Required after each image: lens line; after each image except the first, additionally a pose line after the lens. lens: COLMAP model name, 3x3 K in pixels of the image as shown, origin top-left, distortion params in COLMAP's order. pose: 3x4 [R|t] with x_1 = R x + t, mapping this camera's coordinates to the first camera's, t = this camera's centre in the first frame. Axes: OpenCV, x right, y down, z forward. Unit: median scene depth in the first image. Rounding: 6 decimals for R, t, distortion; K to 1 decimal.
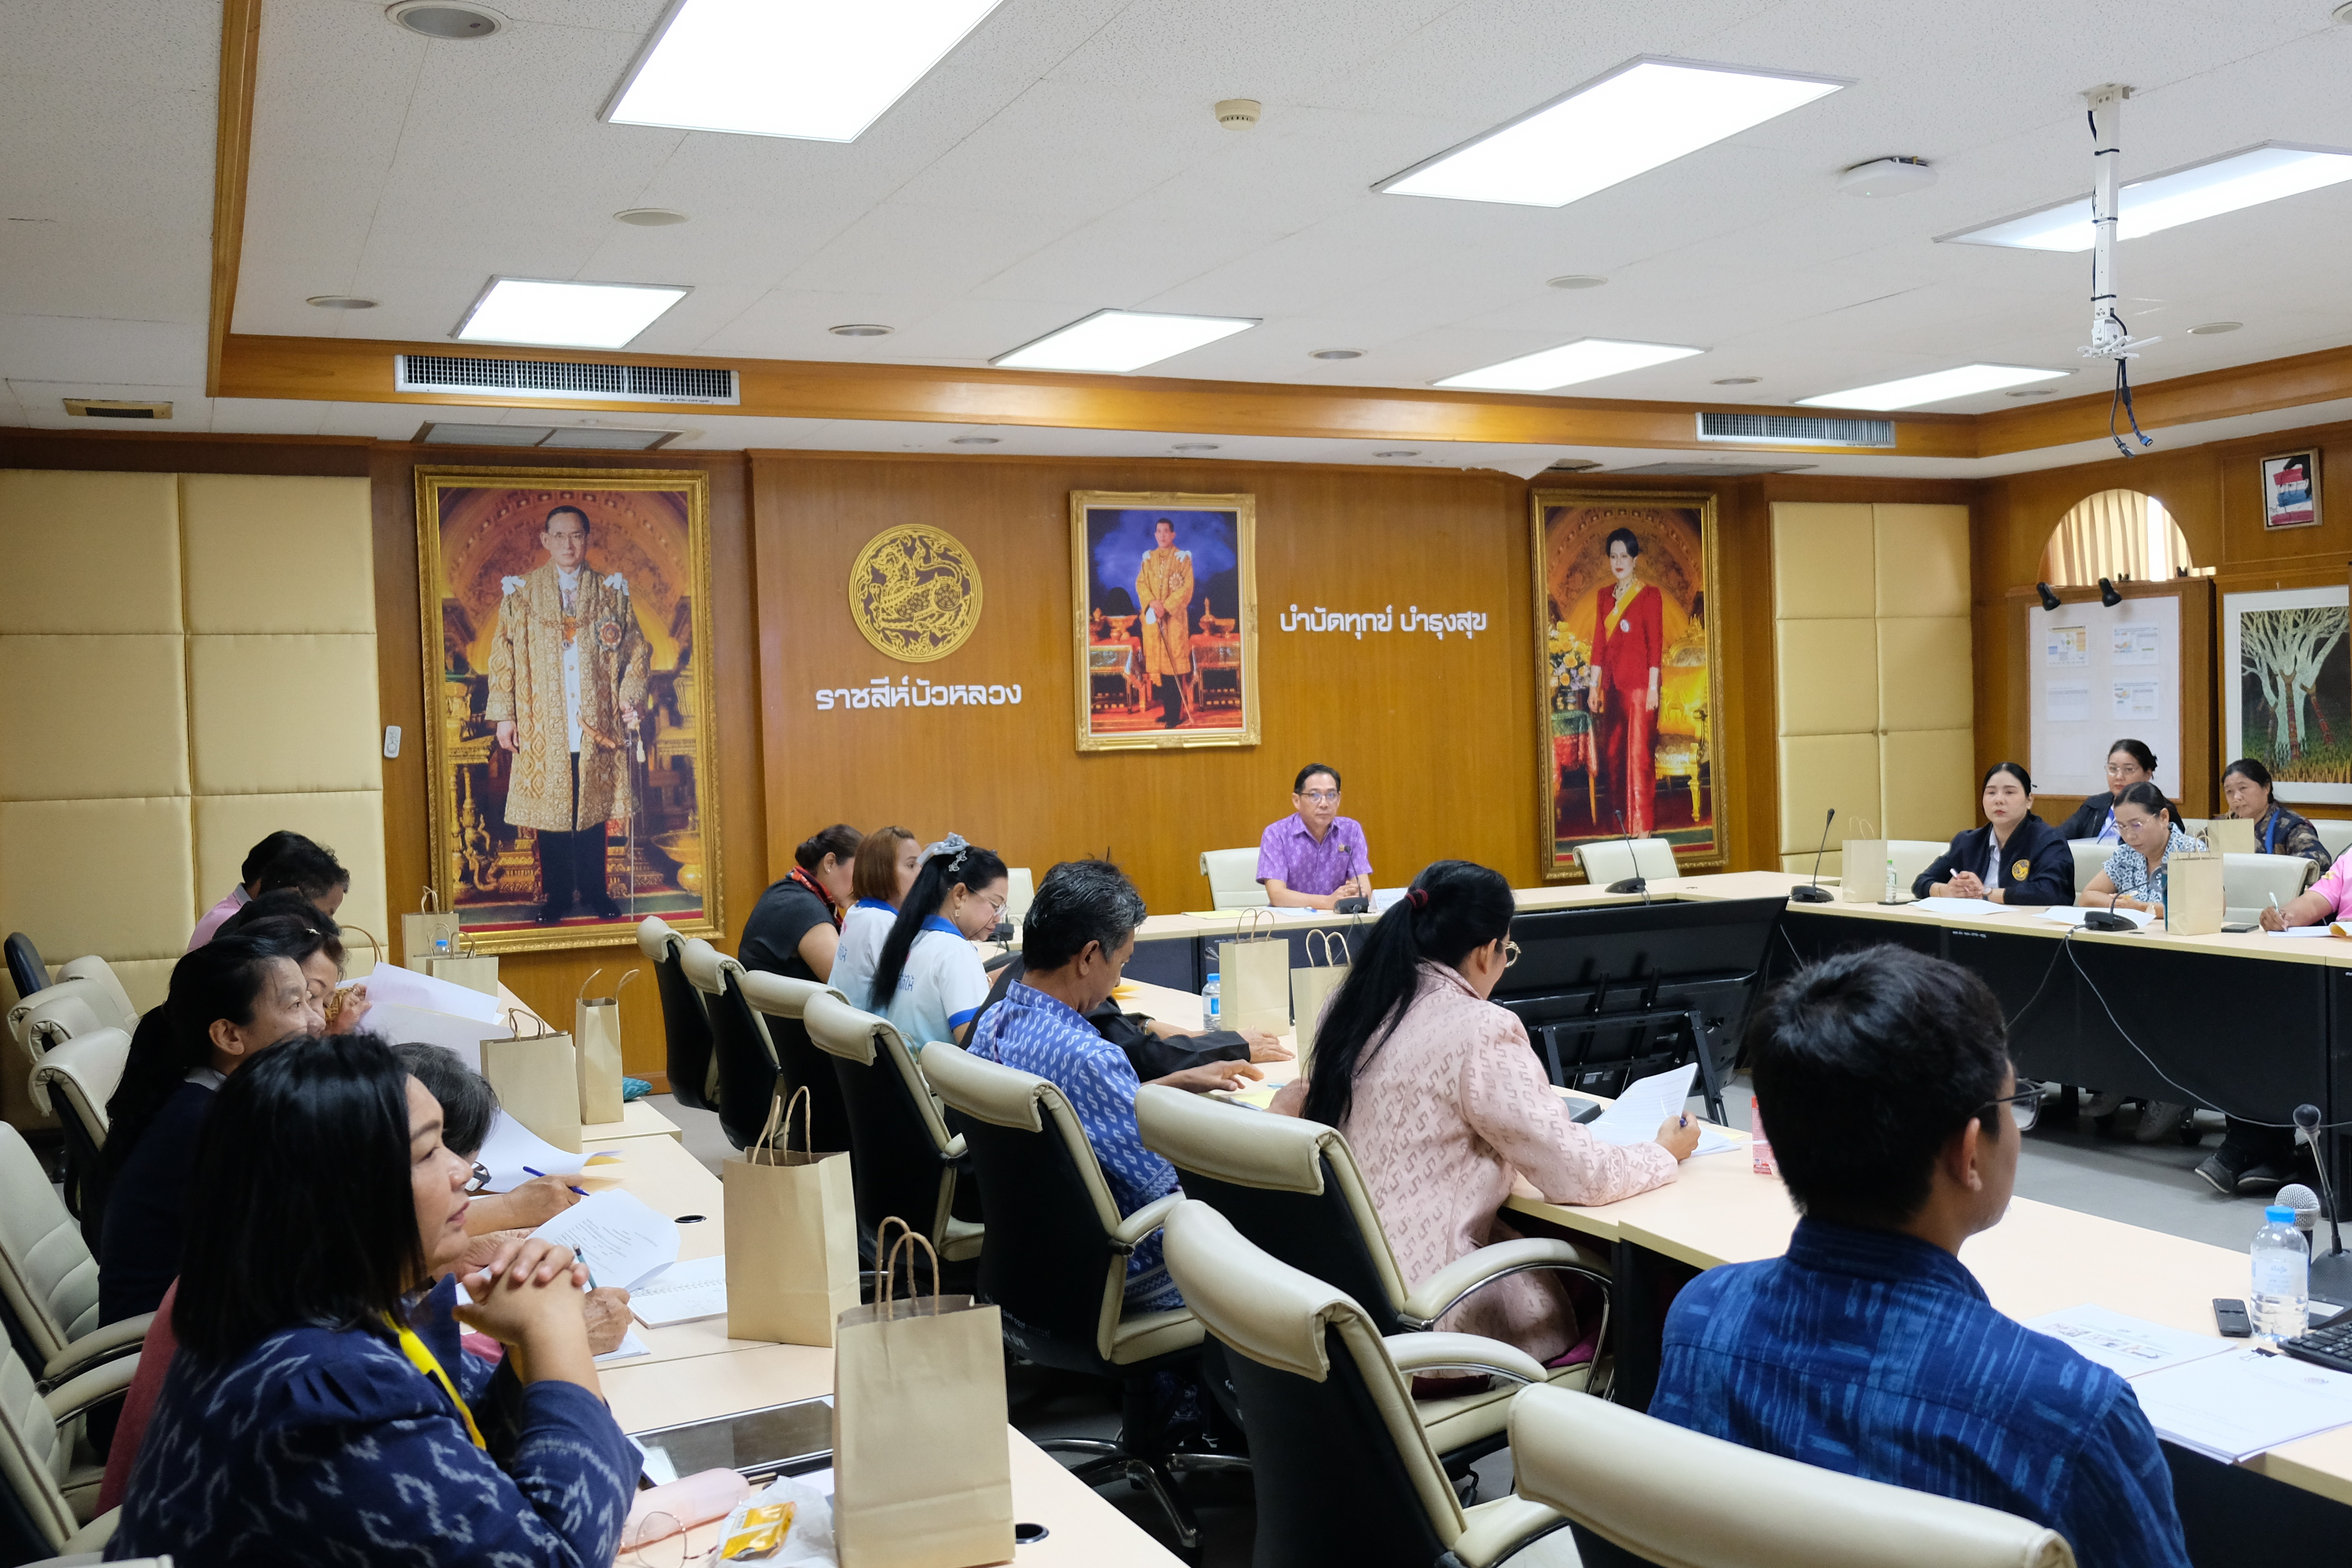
lens RADIAL K [[2105.5, 0, 1176.0], [0, 2105.5, 784.0], [0, 0, 1]] dist [-0.108235, 0.239091]
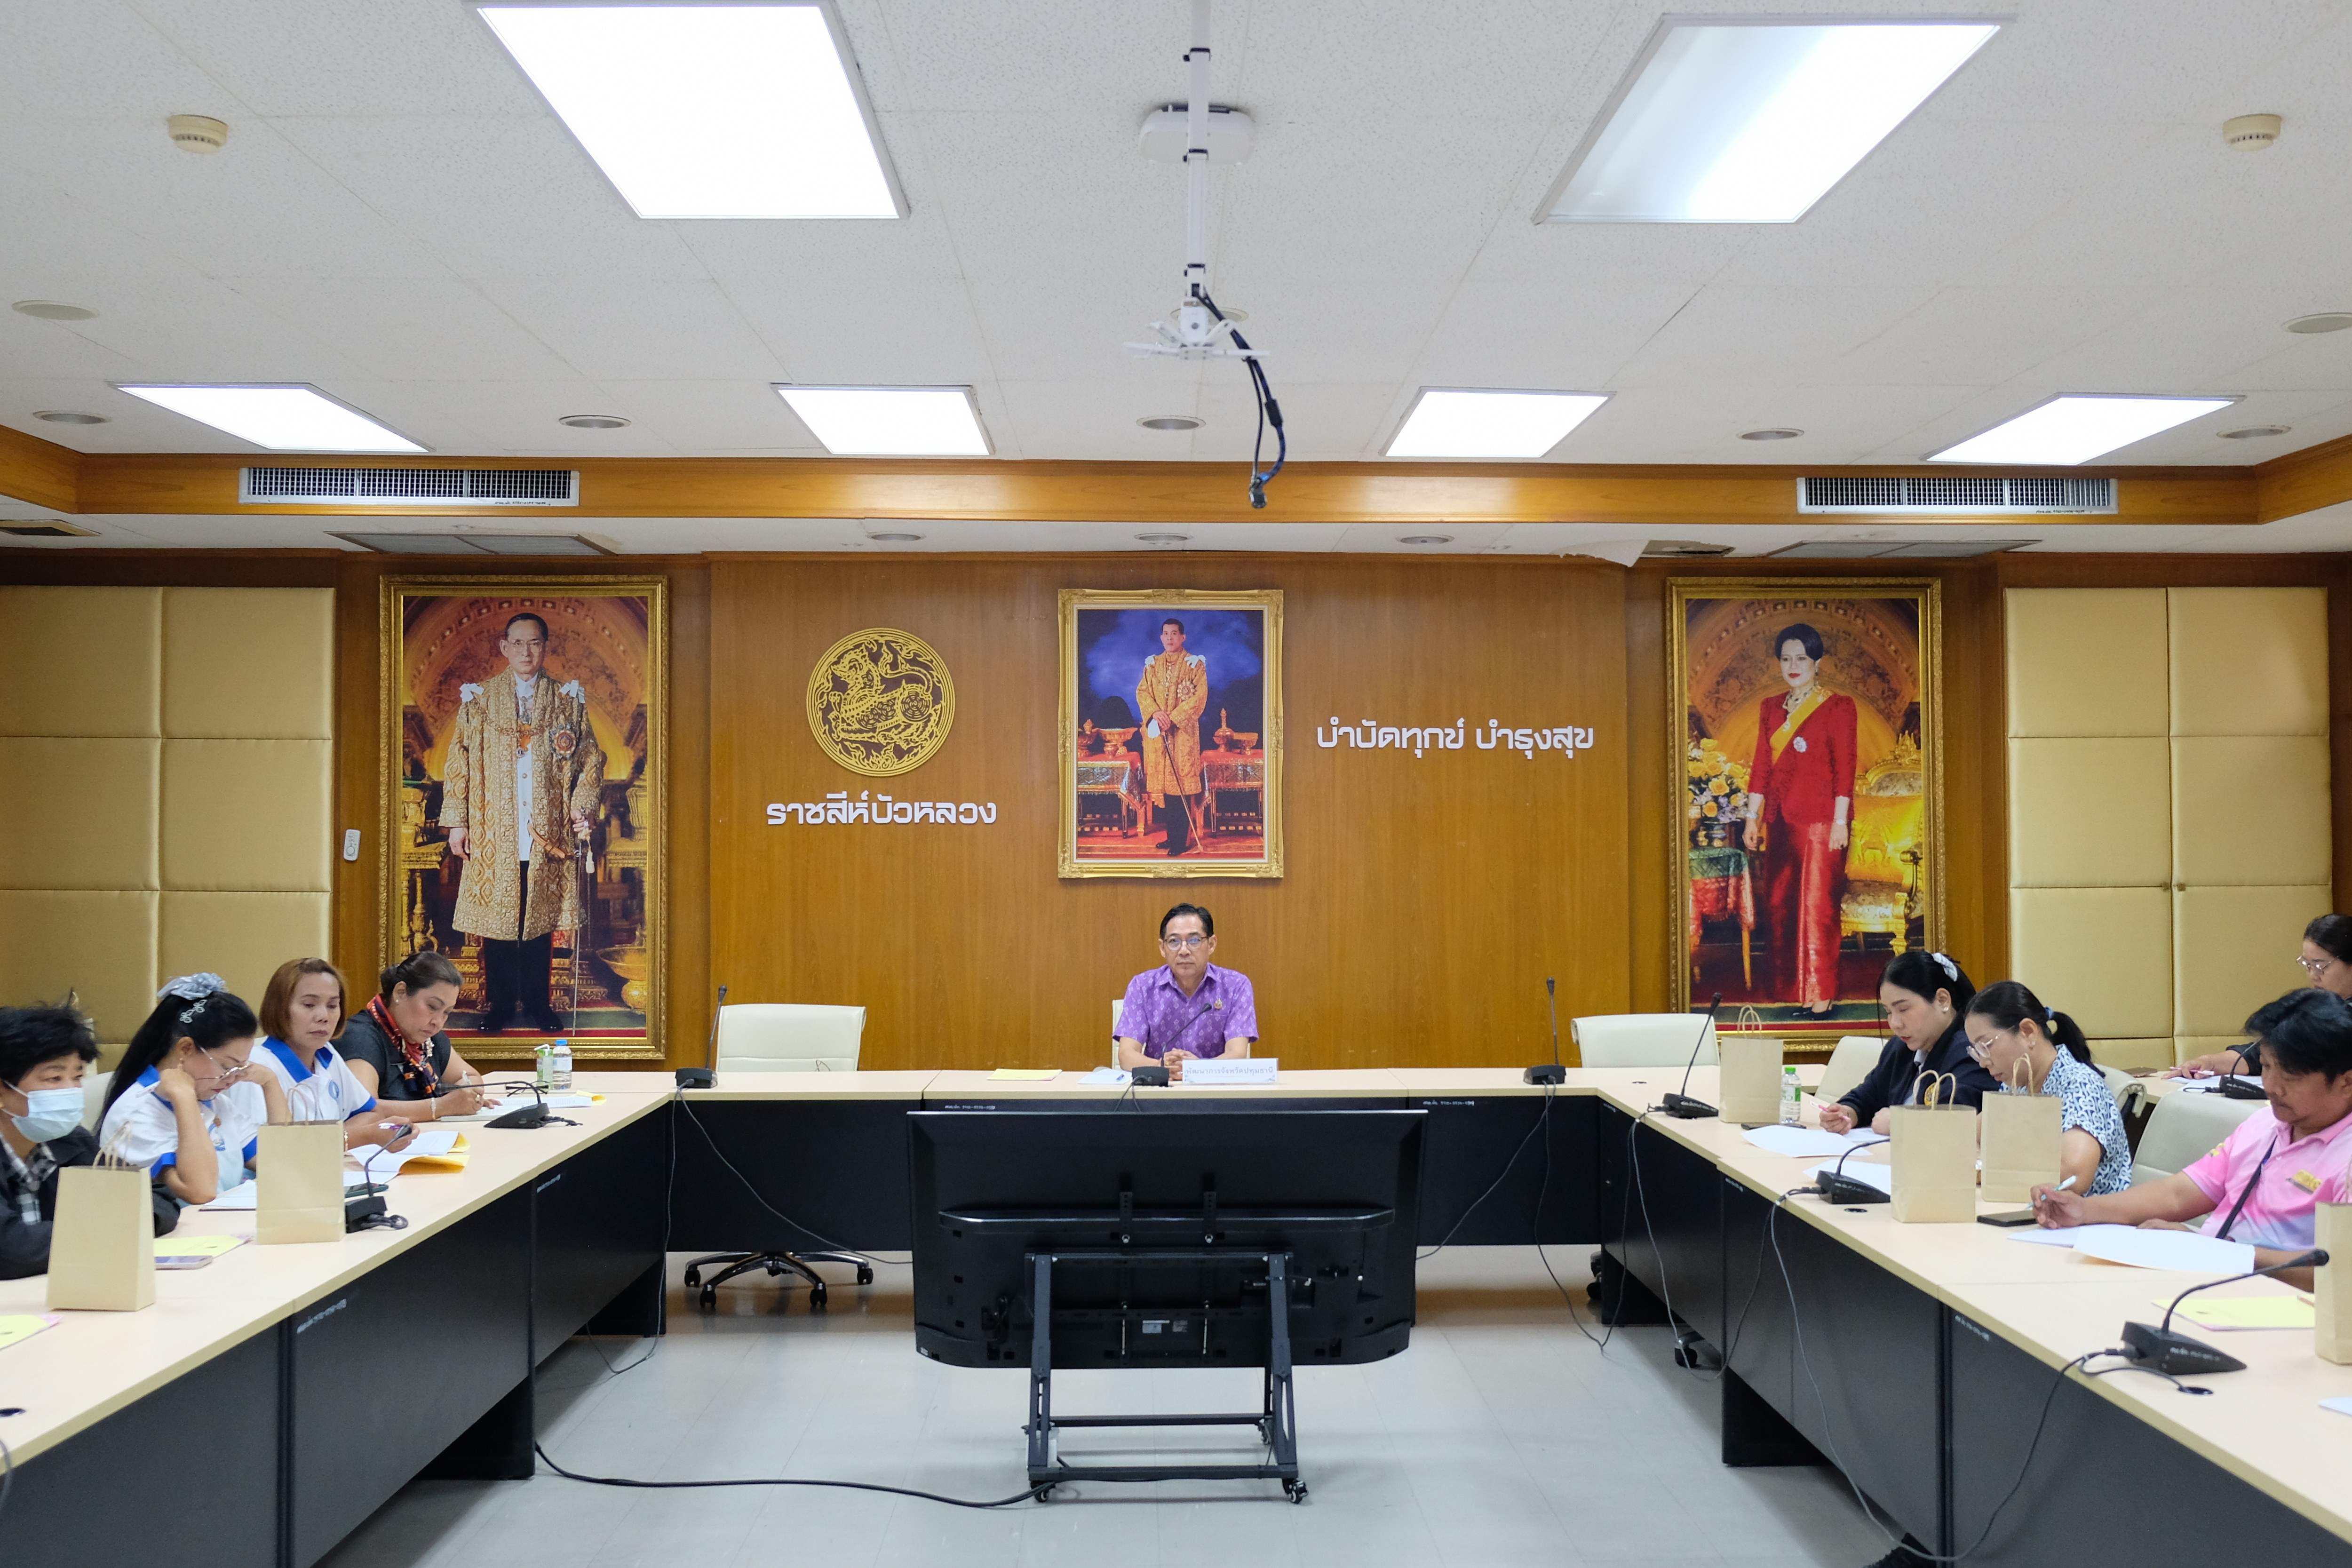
lens RADIAL K [[2105.5, 0, 1176.0], [0, 2105.5, 784.0], [0, 0, 1]] dist [-0.108235, 0.239091]
pose [[0.923020, 0.017775, -0.384341, 0.356502], [-0.037469, 0.998337, -0.043813, -0.018744], [0.382923, 0.054841, 0.922151, 0.193684]]
